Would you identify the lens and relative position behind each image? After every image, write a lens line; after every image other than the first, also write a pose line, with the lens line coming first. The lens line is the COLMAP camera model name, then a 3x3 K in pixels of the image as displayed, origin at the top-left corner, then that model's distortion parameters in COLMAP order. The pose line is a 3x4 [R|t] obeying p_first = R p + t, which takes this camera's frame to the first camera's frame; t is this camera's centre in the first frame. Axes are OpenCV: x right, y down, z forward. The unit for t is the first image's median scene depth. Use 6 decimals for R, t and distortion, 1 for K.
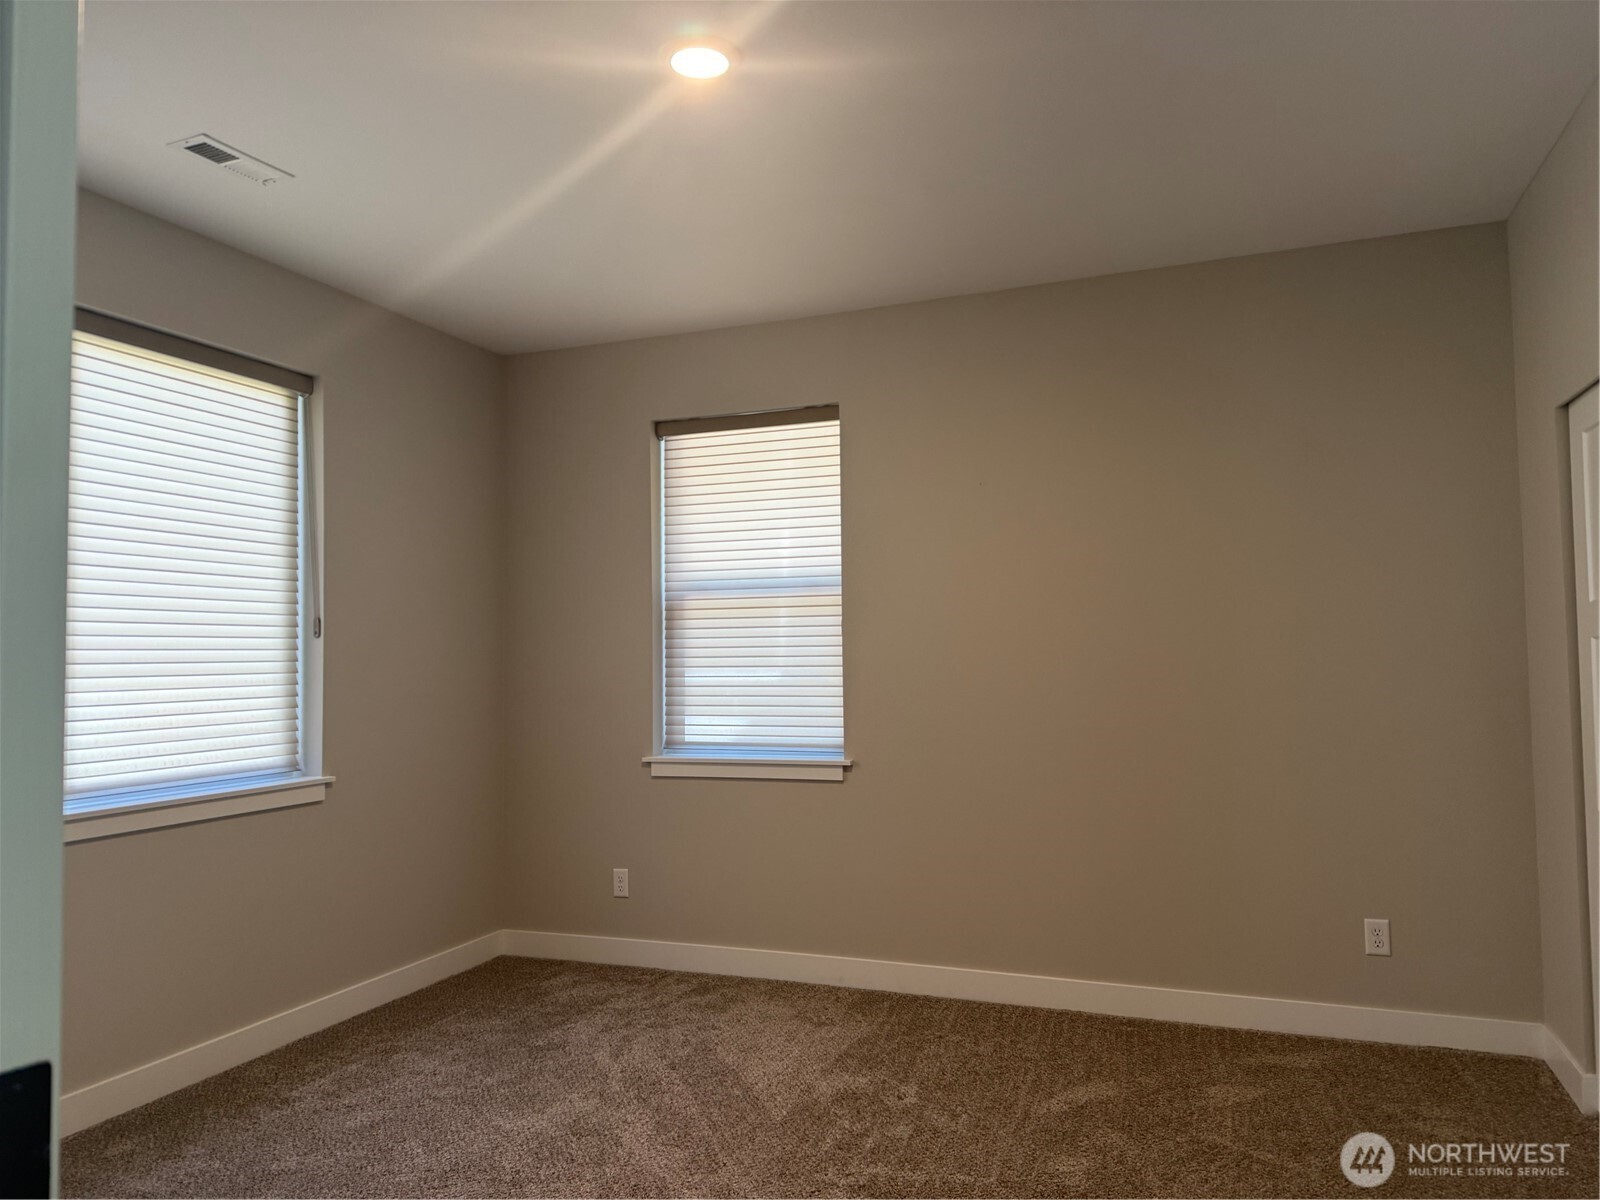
lens RADIAL K [[1139.0, 0, 800.0], [0, 1139.0, 600.0], [0, 0, 1]] dist [0.095785, -0.138377]
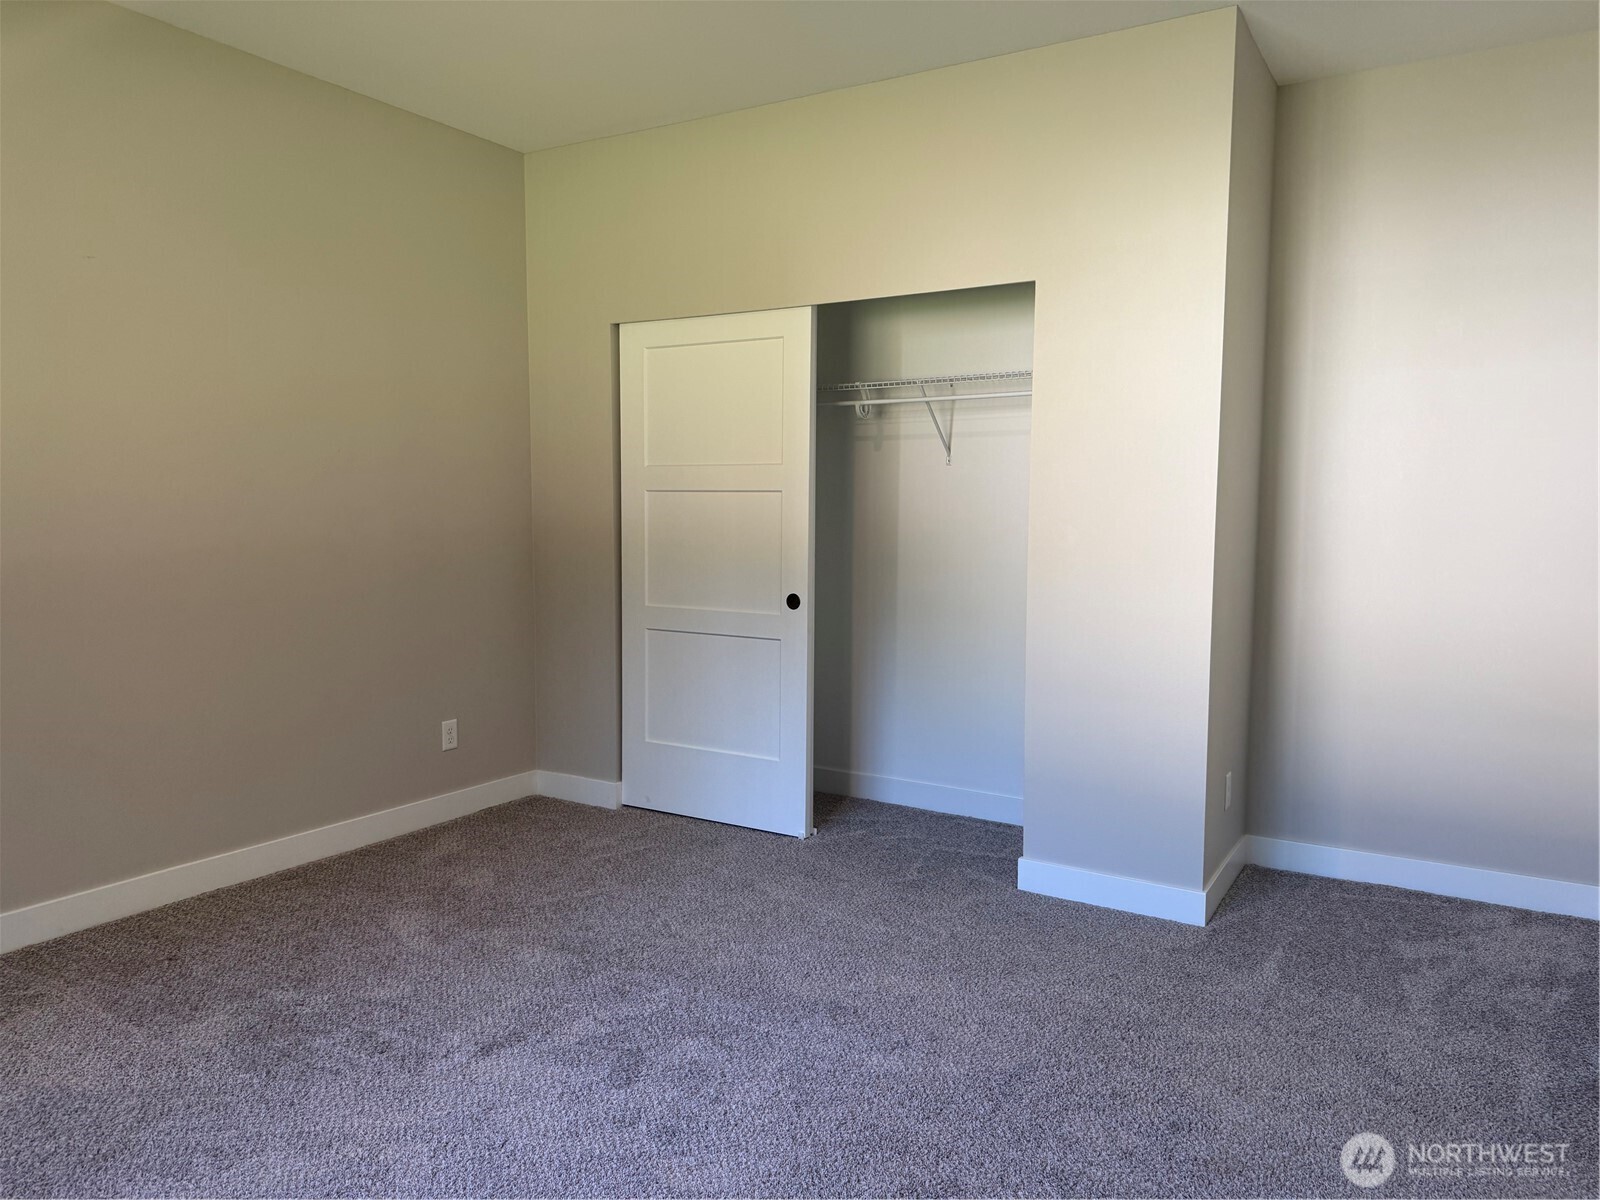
lens RADIAL K [[1139.0, 0, 800.0], [0, 1139.0, 600.0], [0, 0, 1]] dist [0.095785, -0.138377]
pose [[0.175622, -0.072265, 0.981802, -0.626016], [-0.059647, 0.994689, 0.083883, 0.029410], [-0.982649, -0.073294, 0.170379, 0.462557]]
